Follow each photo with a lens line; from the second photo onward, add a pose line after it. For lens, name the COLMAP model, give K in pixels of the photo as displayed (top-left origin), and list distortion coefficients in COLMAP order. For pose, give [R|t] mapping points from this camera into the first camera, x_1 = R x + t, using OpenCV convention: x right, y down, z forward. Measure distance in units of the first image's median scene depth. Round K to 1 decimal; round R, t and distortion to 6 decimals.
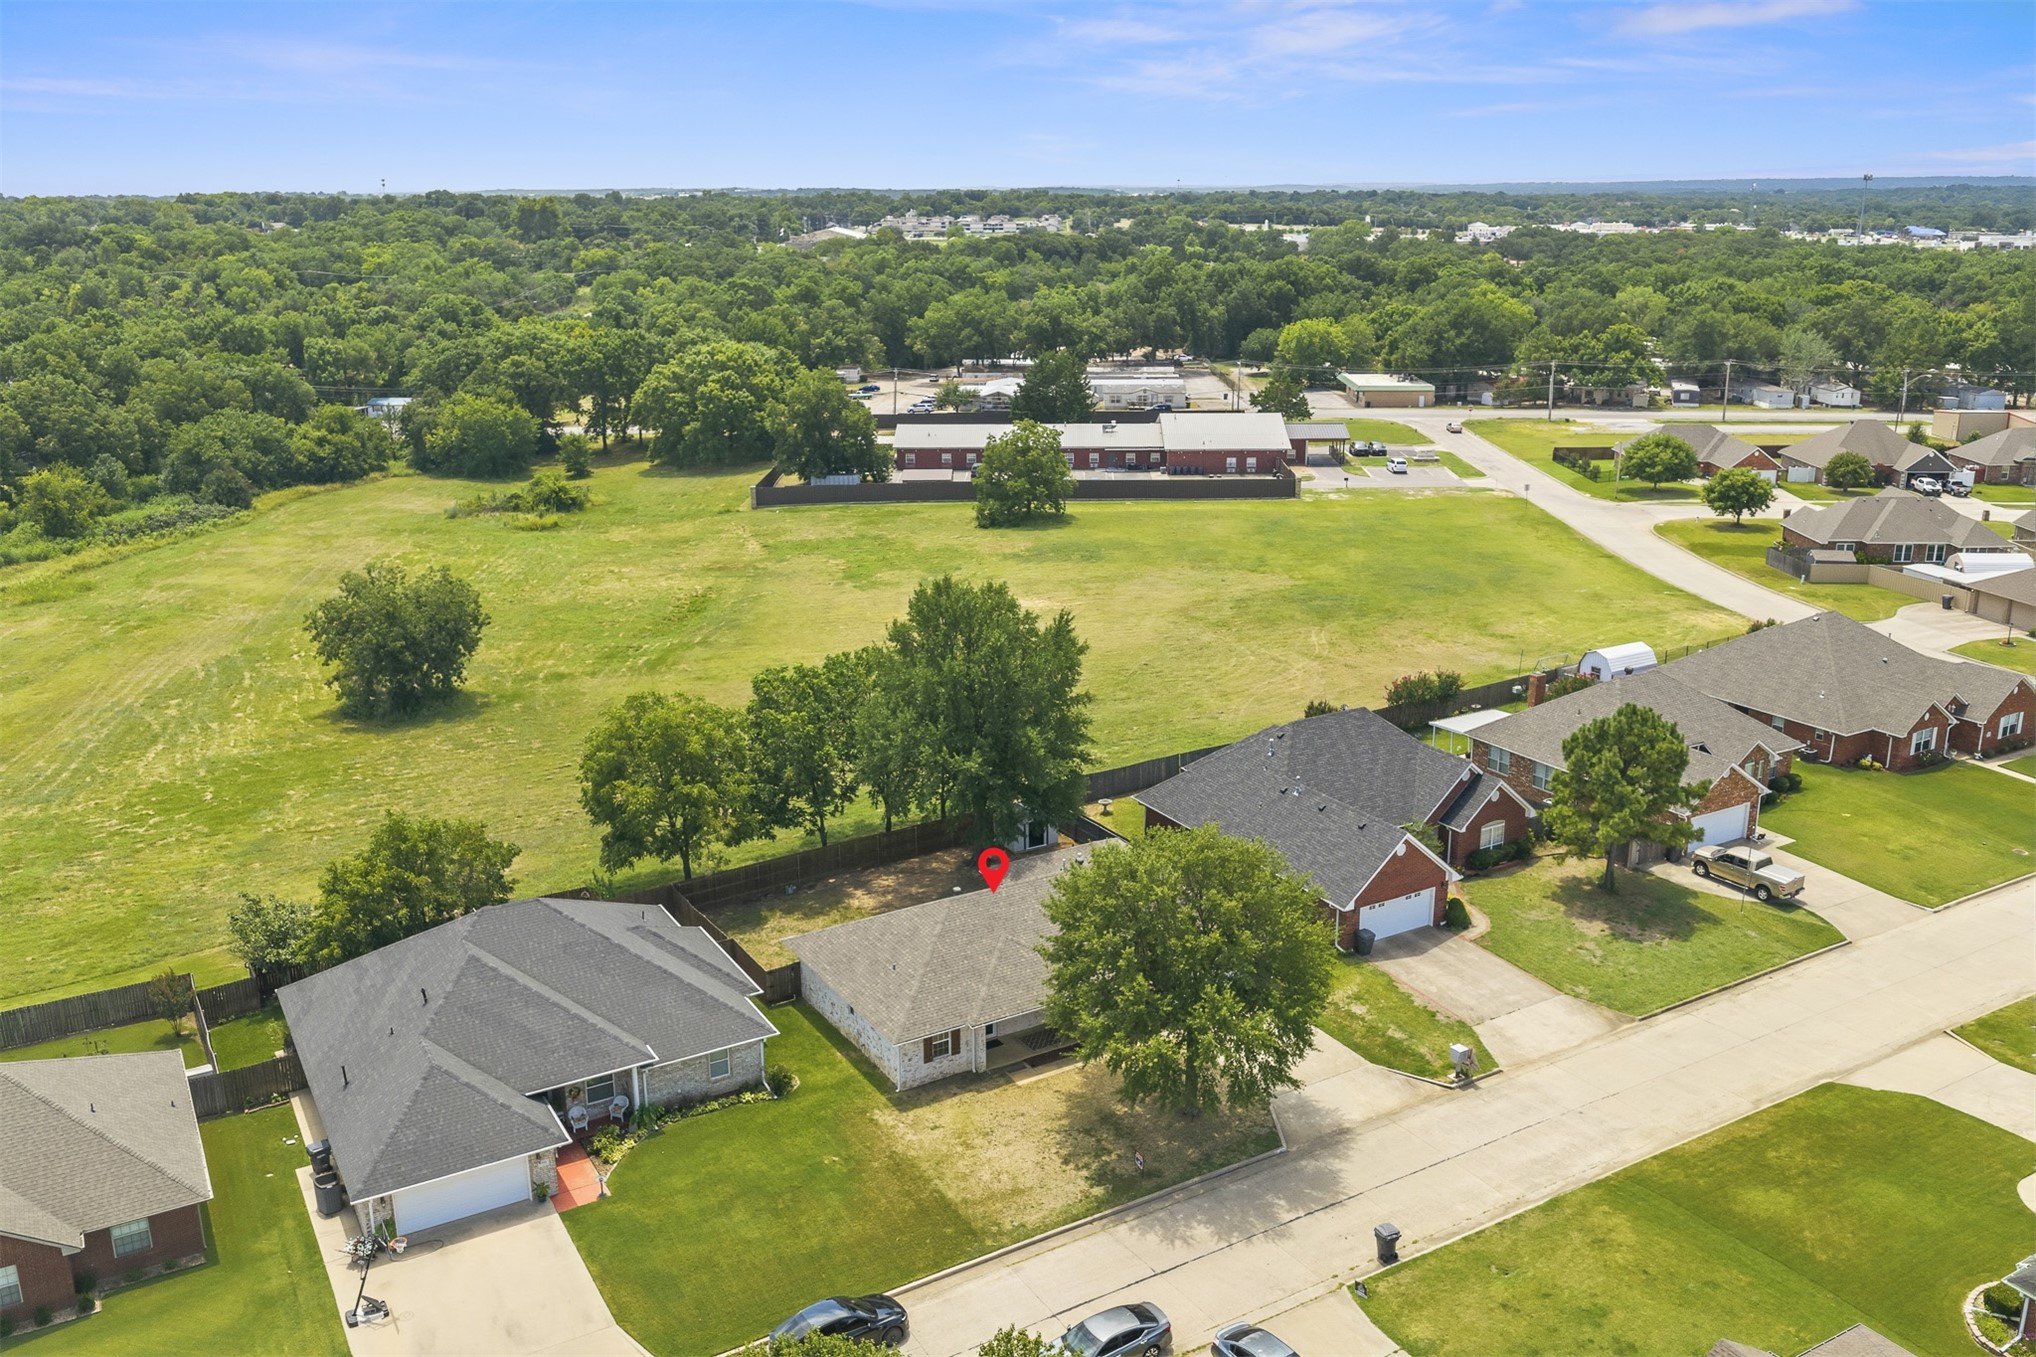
lens RADIAL K [[1679.4, 0, 1023.1], [0, 1679.4, 680.9], [0, 0, 1]] dist [0.024990, -0.057812]
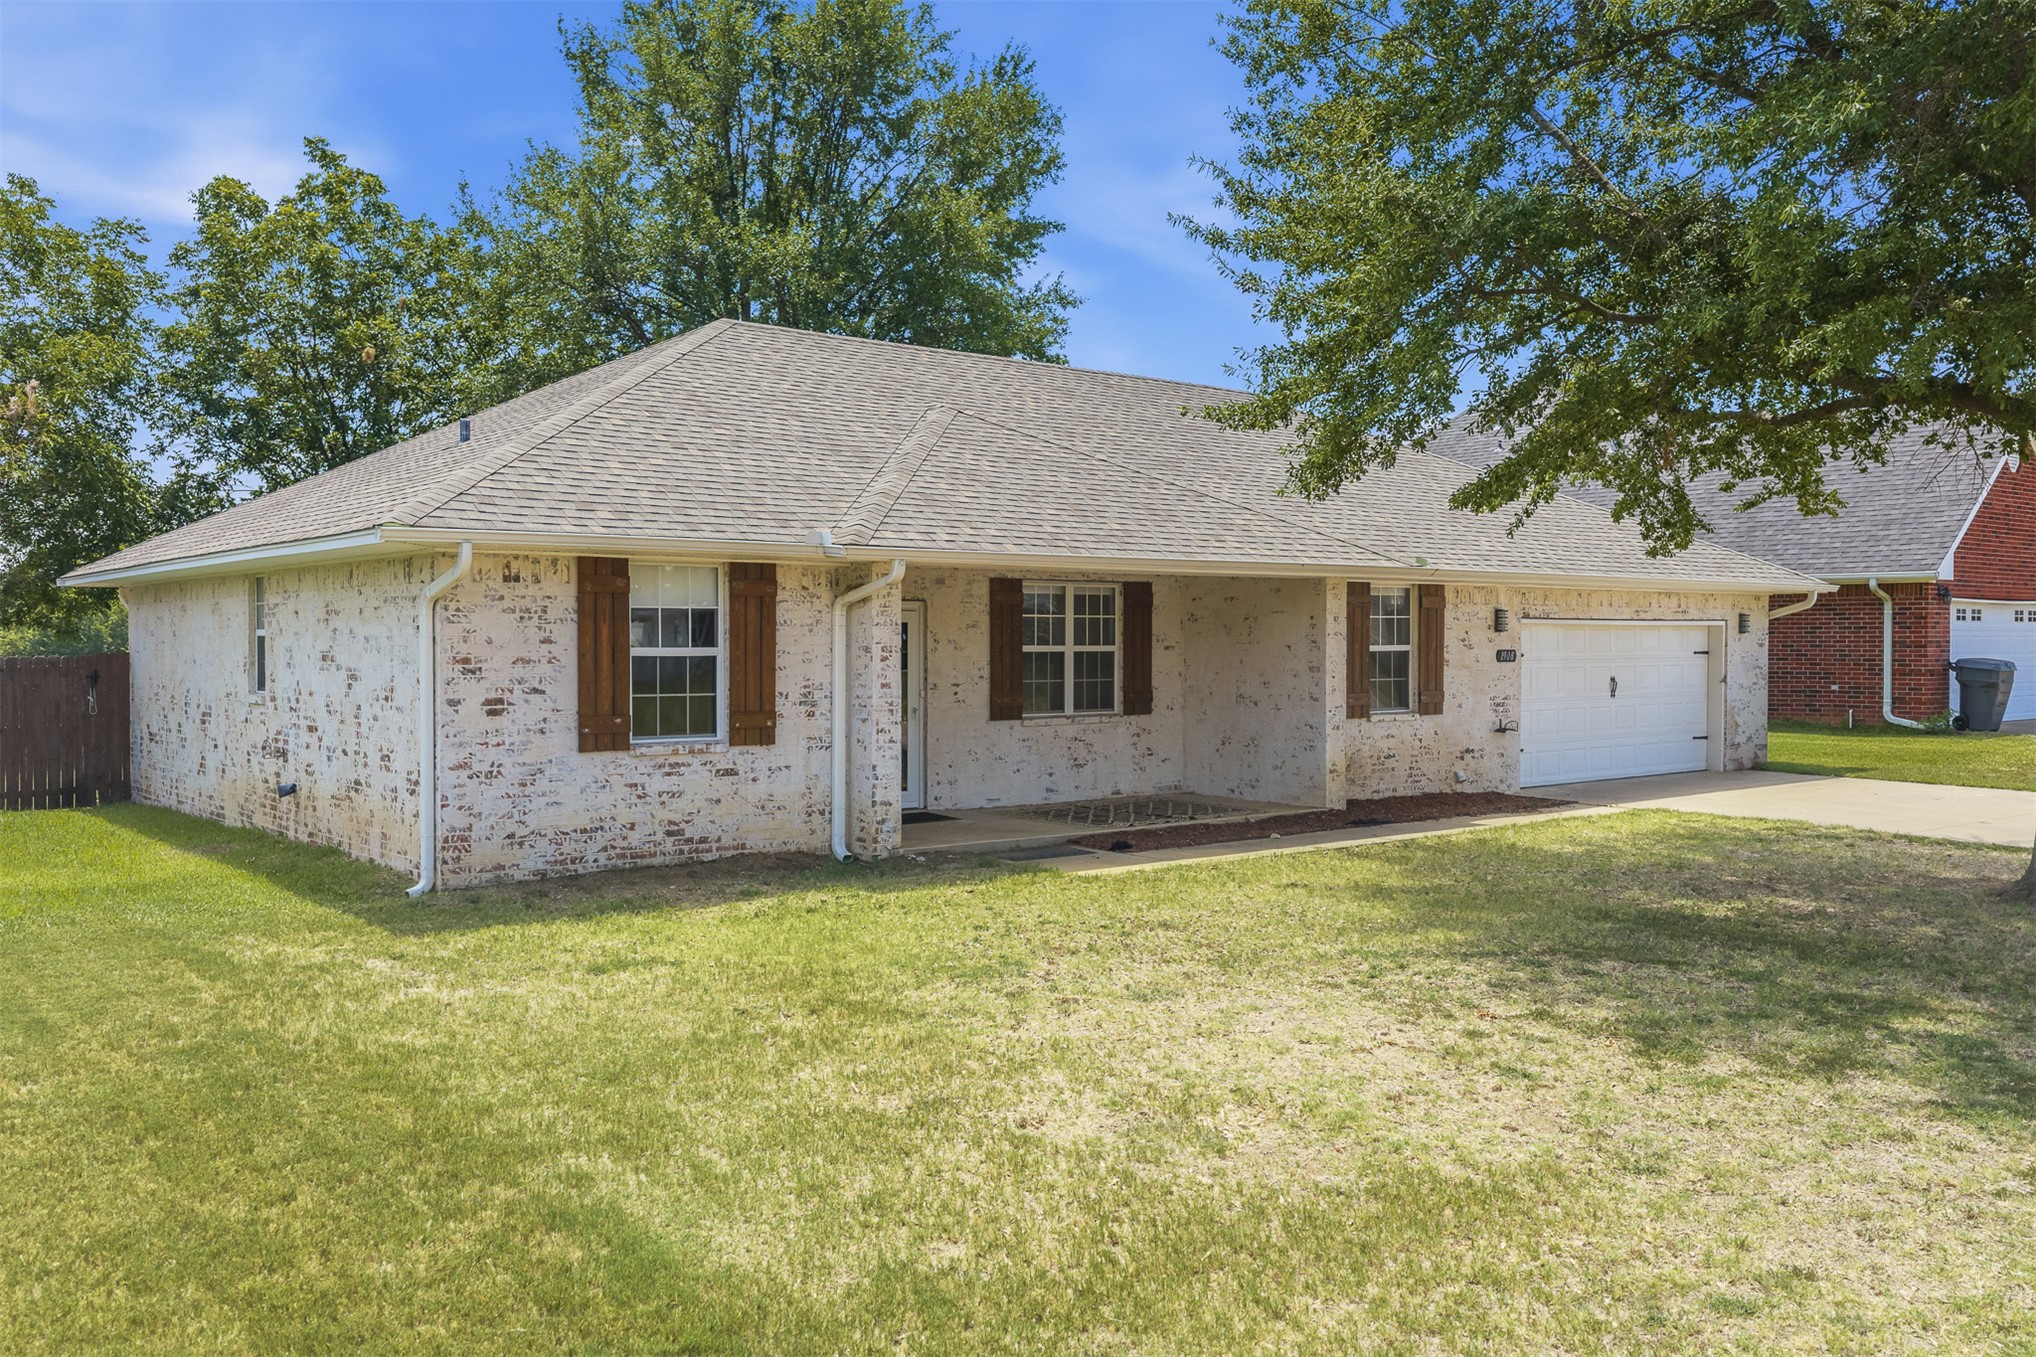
lens RADIAL K [[1679.4, 0, 1023.1], [0, 1679.4, 680.9], [0, 0, 1]] dist [0.024990, -0.057812]
pose [[0.989909, 0.001353, 0.141696, -0.013266], [0.035999, 0.964747, -0.260705, 0.097393], [-0.137054, 0.263176, 0.954963, 0.294219]]
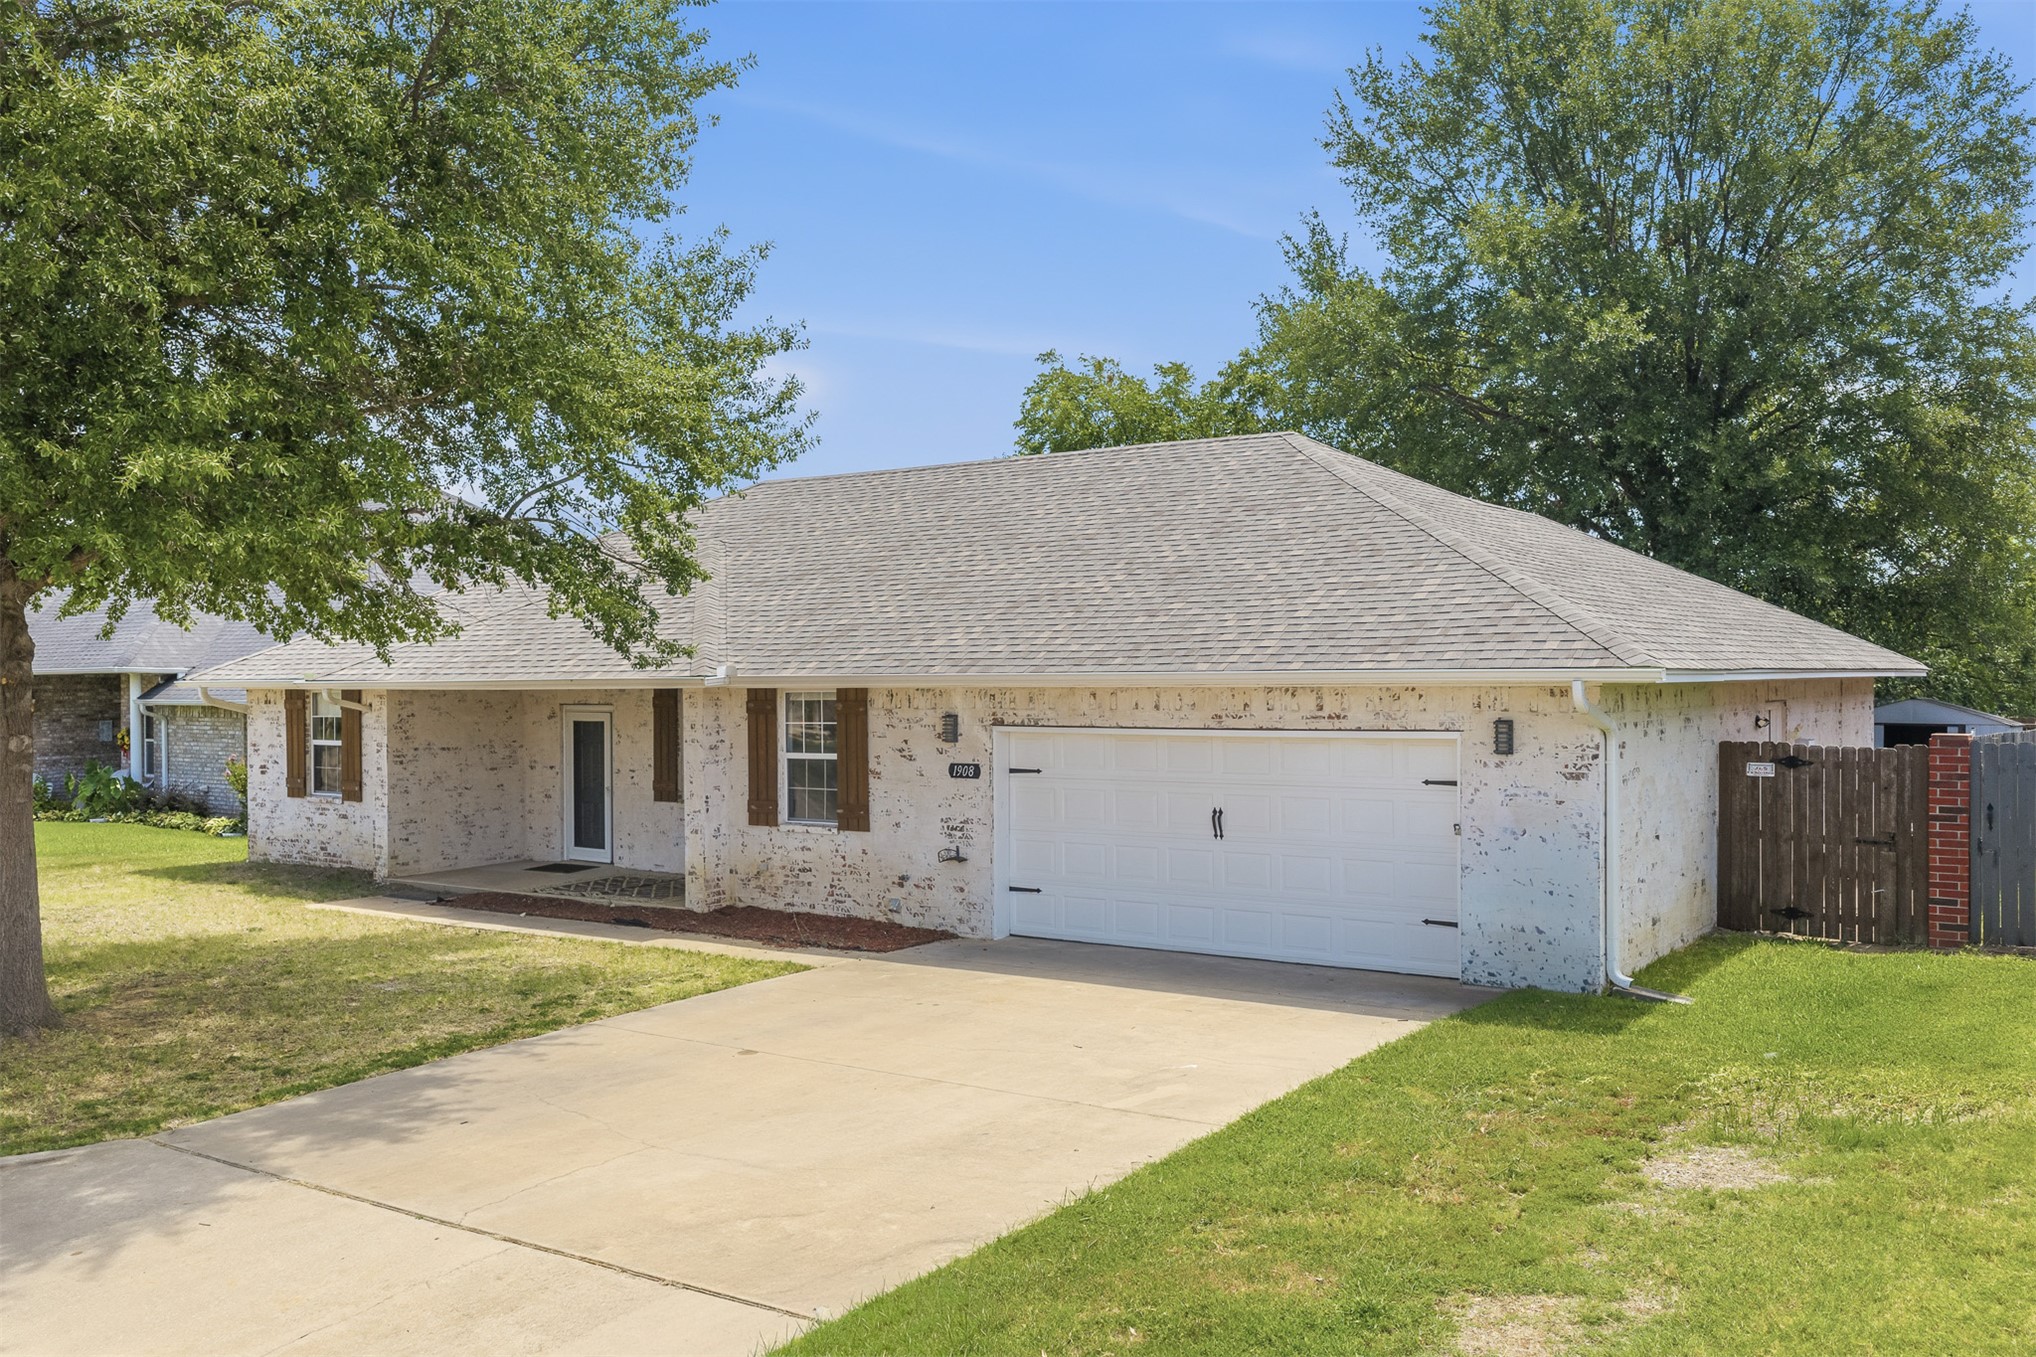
lens RADIAL K [[1679.4, 0, 1023.1], [0, 1679.4, 680.9], [0, 0, 1]] dist [0.024990, -0.057812]
pose [[0.424388, 0.007573, -0.905449, 0.109635], [-0.251181, 0.961705, -0.109686, 0.074268], [0.869944, 0.273981, 0.410039, 0.354668]]
